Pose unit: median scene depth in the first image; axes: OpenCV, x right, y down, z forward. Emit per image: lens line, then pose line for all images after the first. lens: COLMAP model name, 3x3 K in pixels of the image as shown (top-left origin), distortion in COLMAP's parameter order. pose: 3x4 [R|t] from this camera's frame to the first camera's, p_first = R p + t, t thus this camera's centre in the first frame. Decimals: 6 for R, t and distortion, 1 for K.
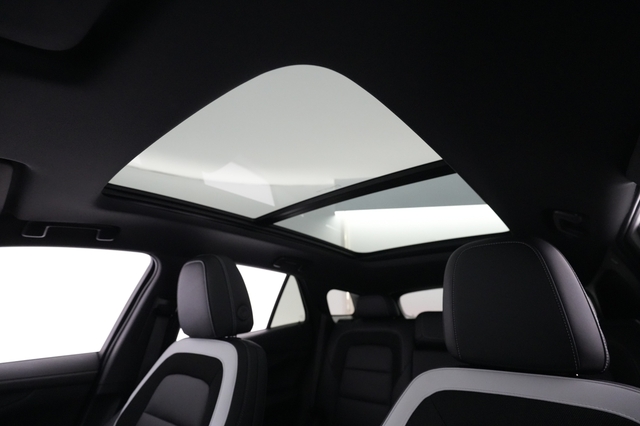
lens RADIAL K [[313.6, 0, 320.0], [0, 313.6, 209.0], [0, 0, 1]] dist [-0.000424, -0.000153]
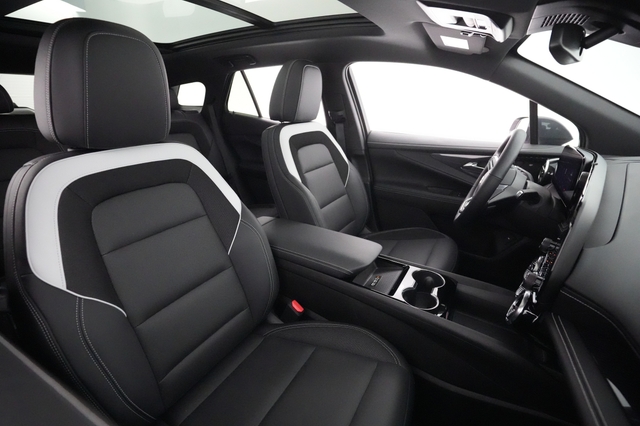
lens RADIAL K [[313.6, 0, 320.0], [0, 313.6, 209.0], [0, 0, 1]] dist [-0.000424, -0.000153]
pose [[-0.216318, -0.317180, 0.923365, -1.920926], [-0.321169, 0.916239, 0.239491, 0.405580], [-0.921985, -0.244750, -0.300068, 1.286449]]
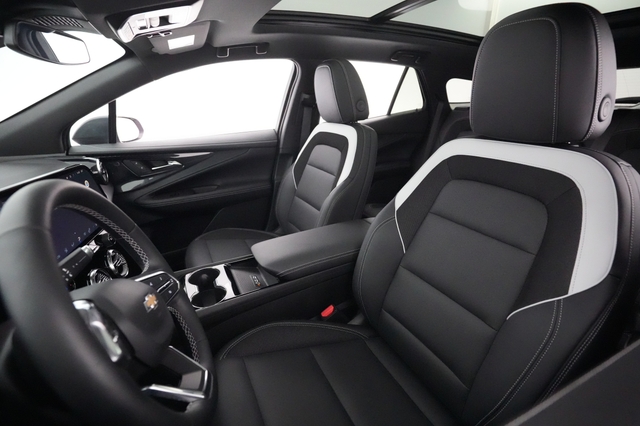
lens RADIAL K [[313.6, 0, 320.0], [0, 313.6, 209.0], [0, 0, 1]] dist [-0.000424, -0.000153]
pose [[0.919562, 0.124952, -0.372549, 0.142540], [0.132980, 0.793196, 0.594270, -0.135081], [0.369759, -0.596010, 0.712777, -0.280489]]
